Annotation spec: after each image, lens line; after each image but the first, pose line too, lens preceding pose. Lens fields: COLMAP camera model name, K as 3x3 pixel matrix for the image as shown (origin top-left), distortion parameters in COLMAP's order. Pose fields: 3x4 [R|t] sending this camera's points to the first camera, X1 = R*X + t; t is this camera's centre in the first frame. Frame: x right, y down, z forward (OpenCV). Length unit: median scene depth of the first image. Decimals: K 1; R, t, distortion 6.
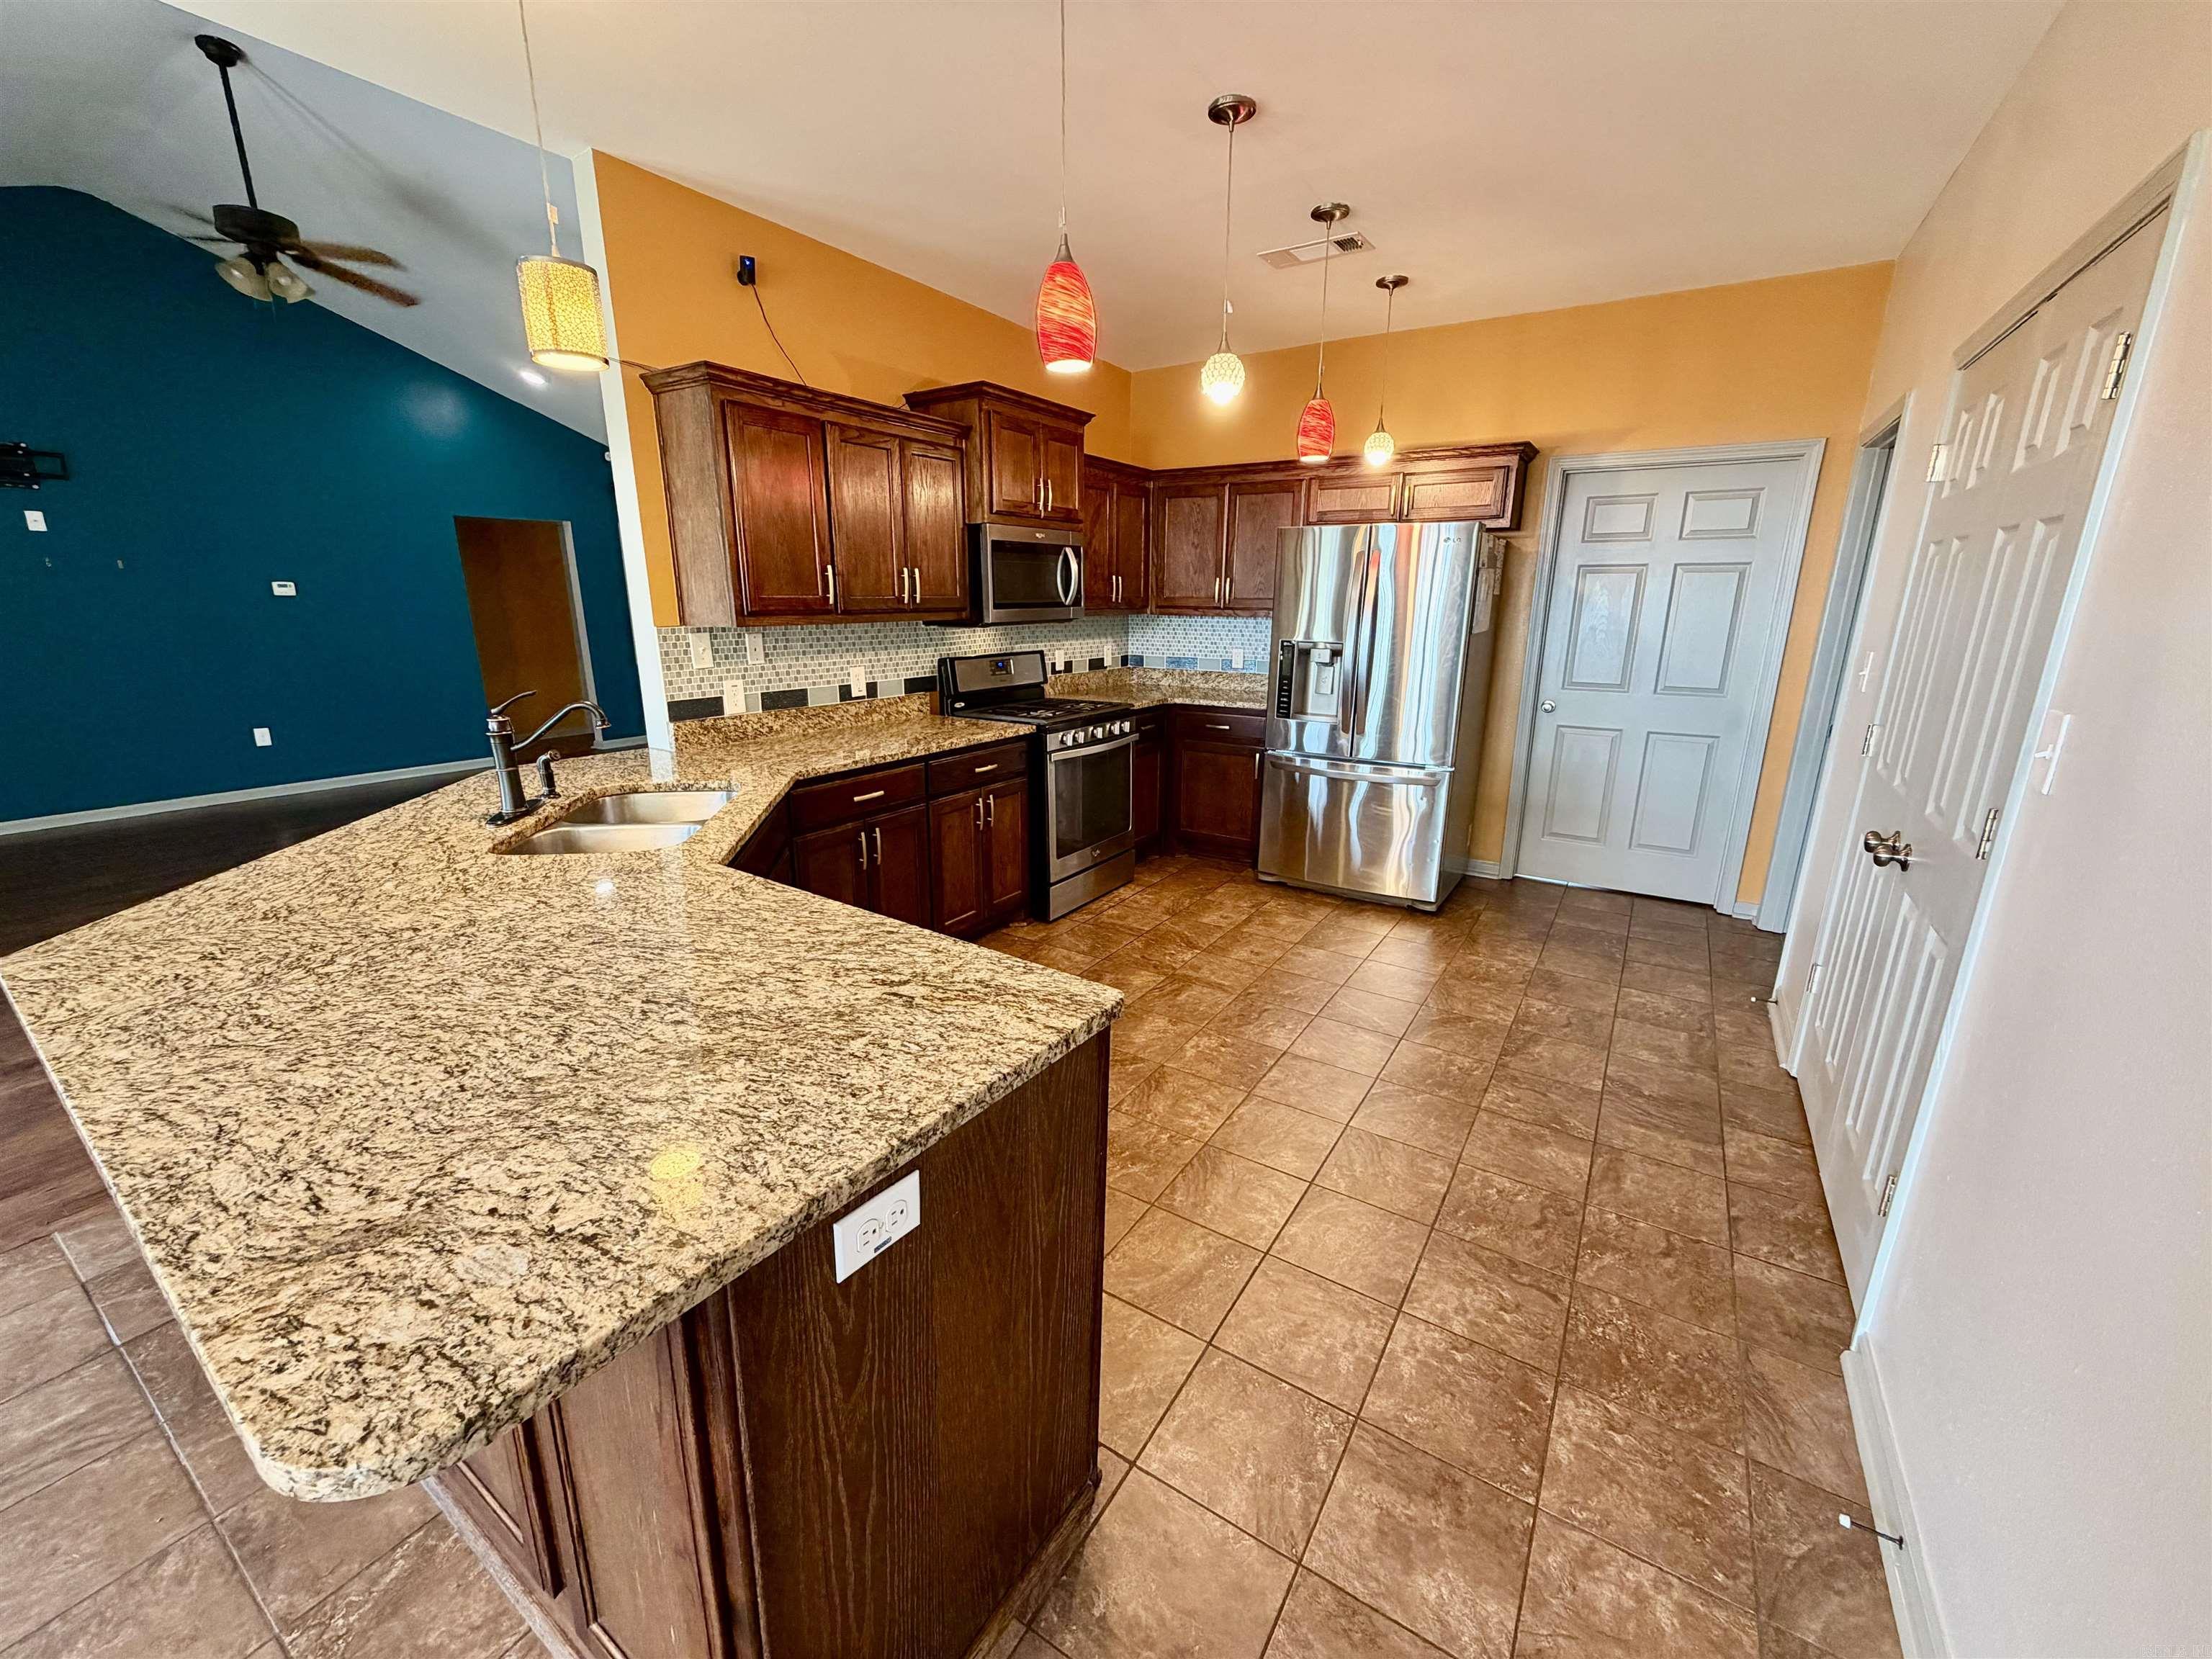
lens RADIAL K [[882.3, 0, 1103.1], [0, 882.3, 829.2], [0, 0, 1]] dist [-0.000519, -0.000681]
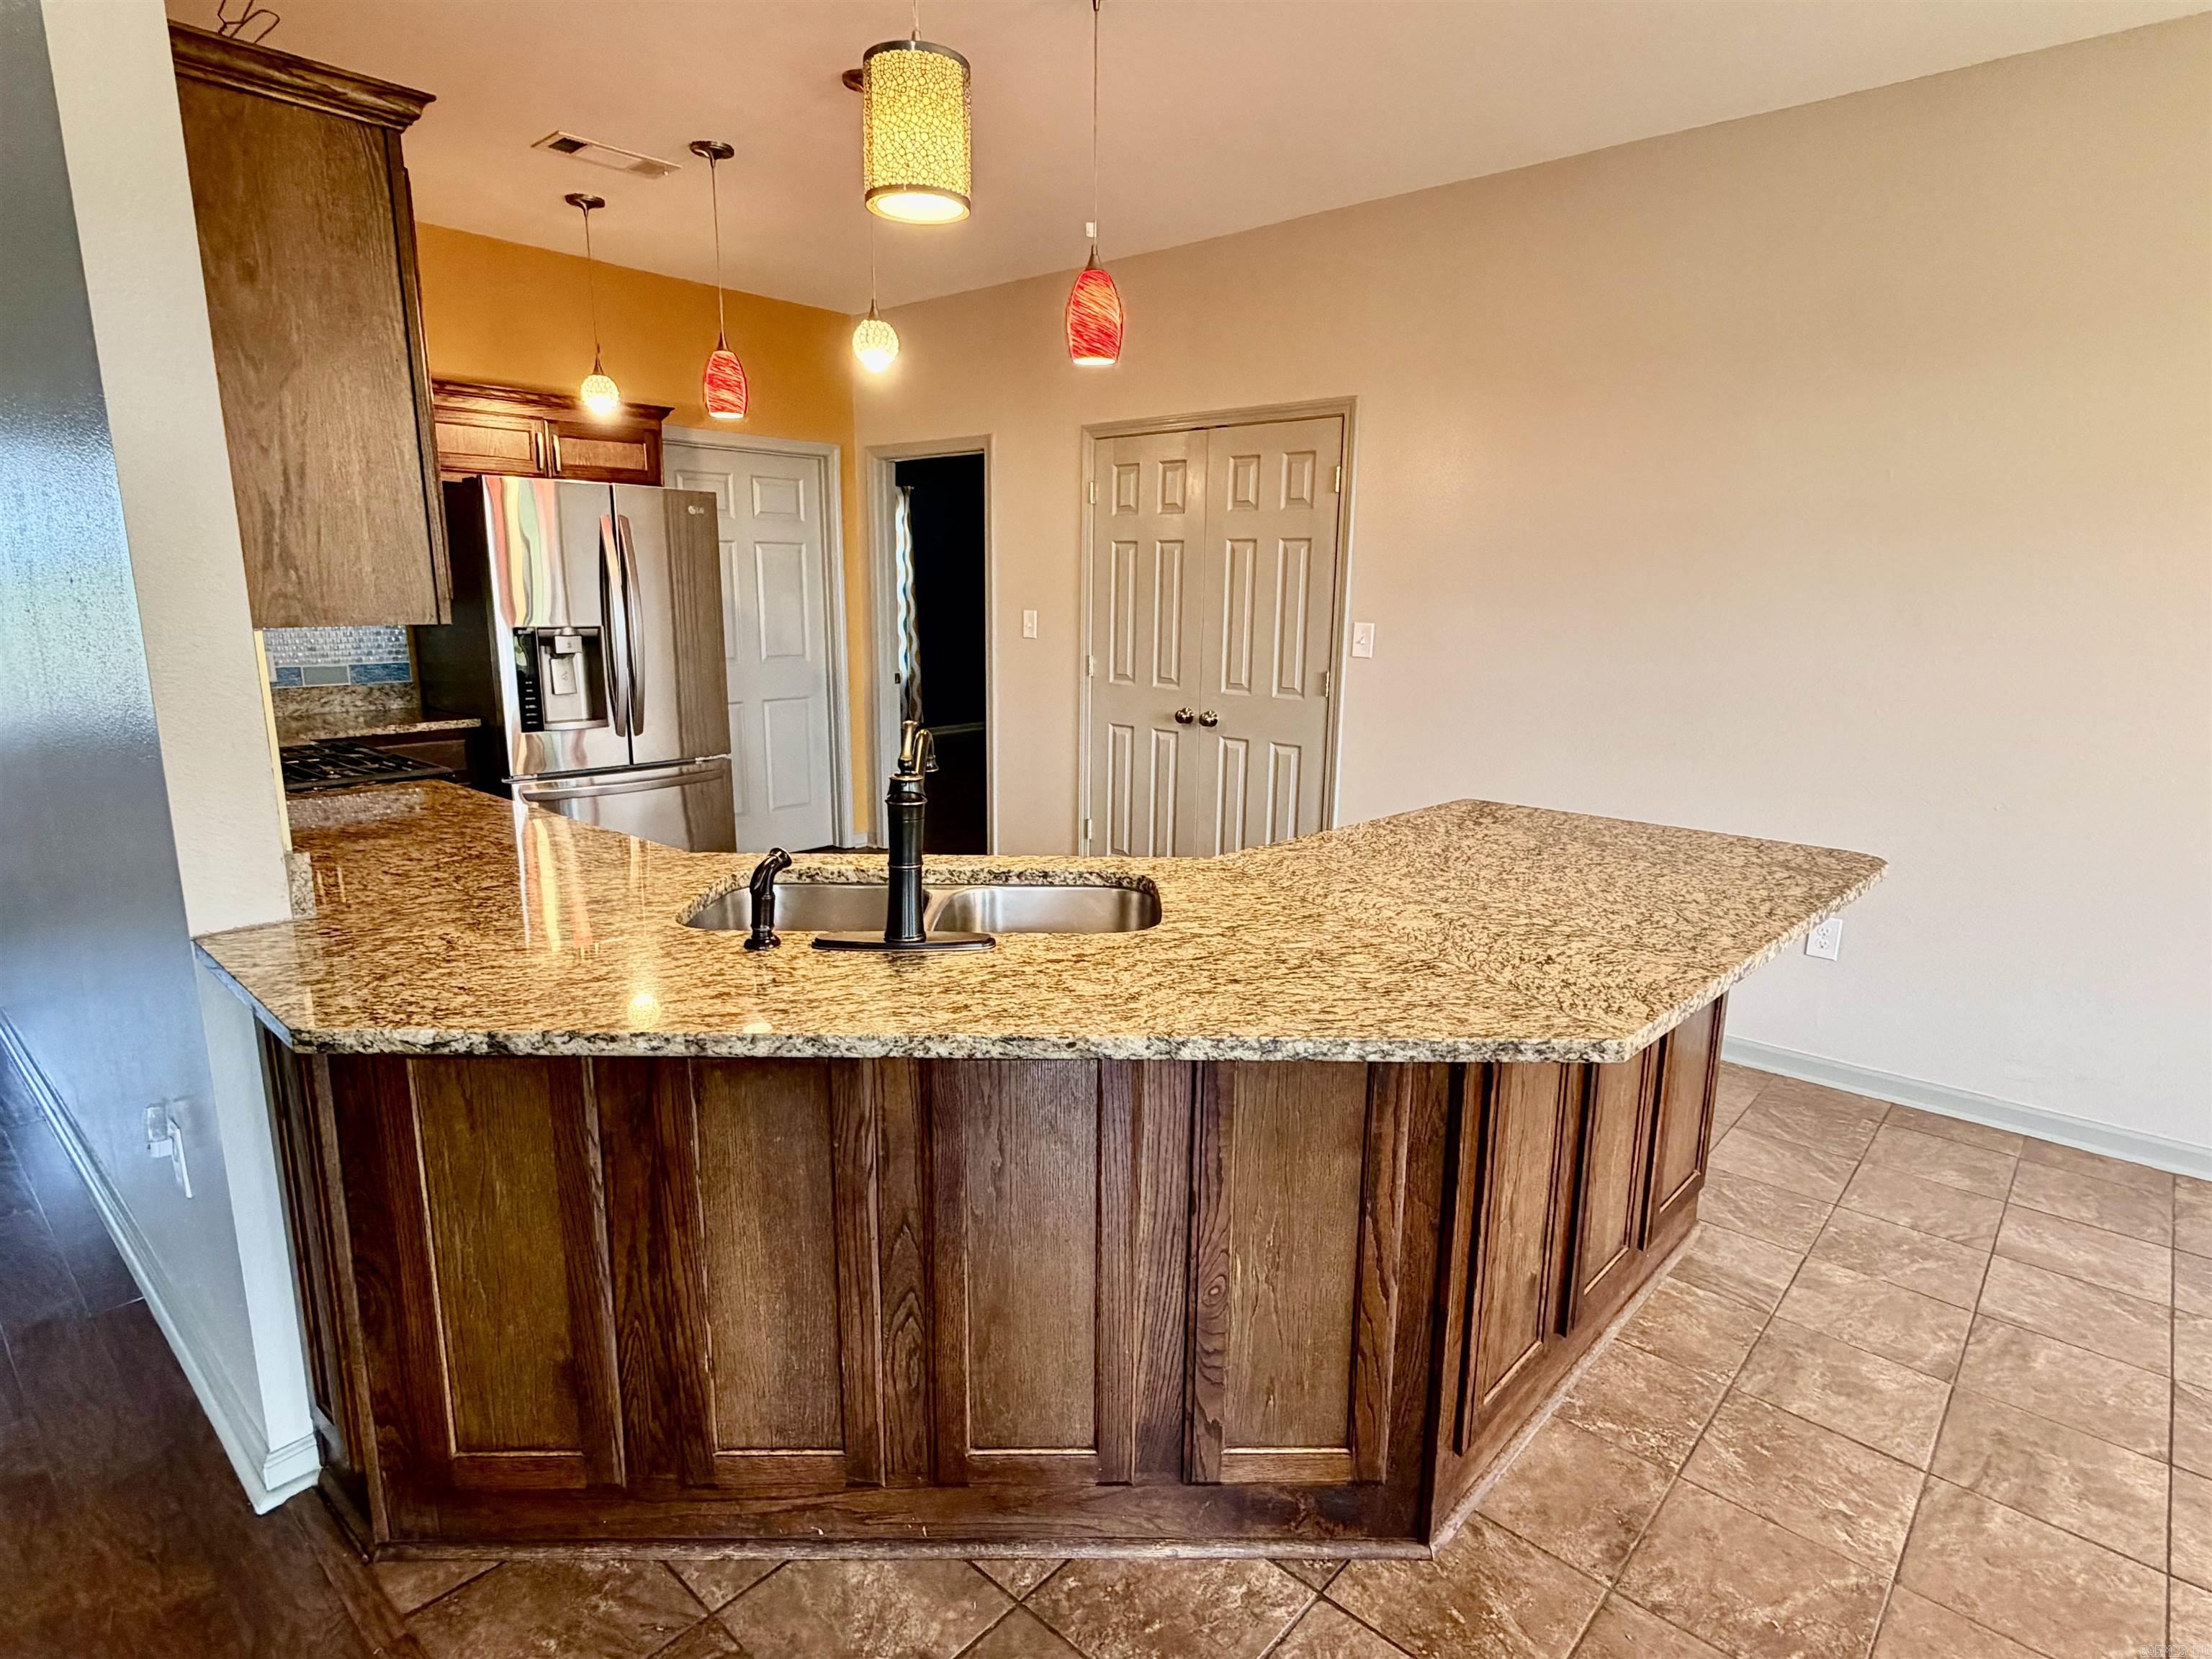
lens RADIAL K [[1185.9, 0, 1116.8], [0, 1185.9, 833.1], [0, 0, 1]] dist [-0.017720, 0.000948]
pose [[0.153285, -0.206569, 0.966350, -0.972678], [0.245059, 0.955306, 0.165336, -0.125431], [-0.957314, 0.211469, 0.197056, 0.506058]]
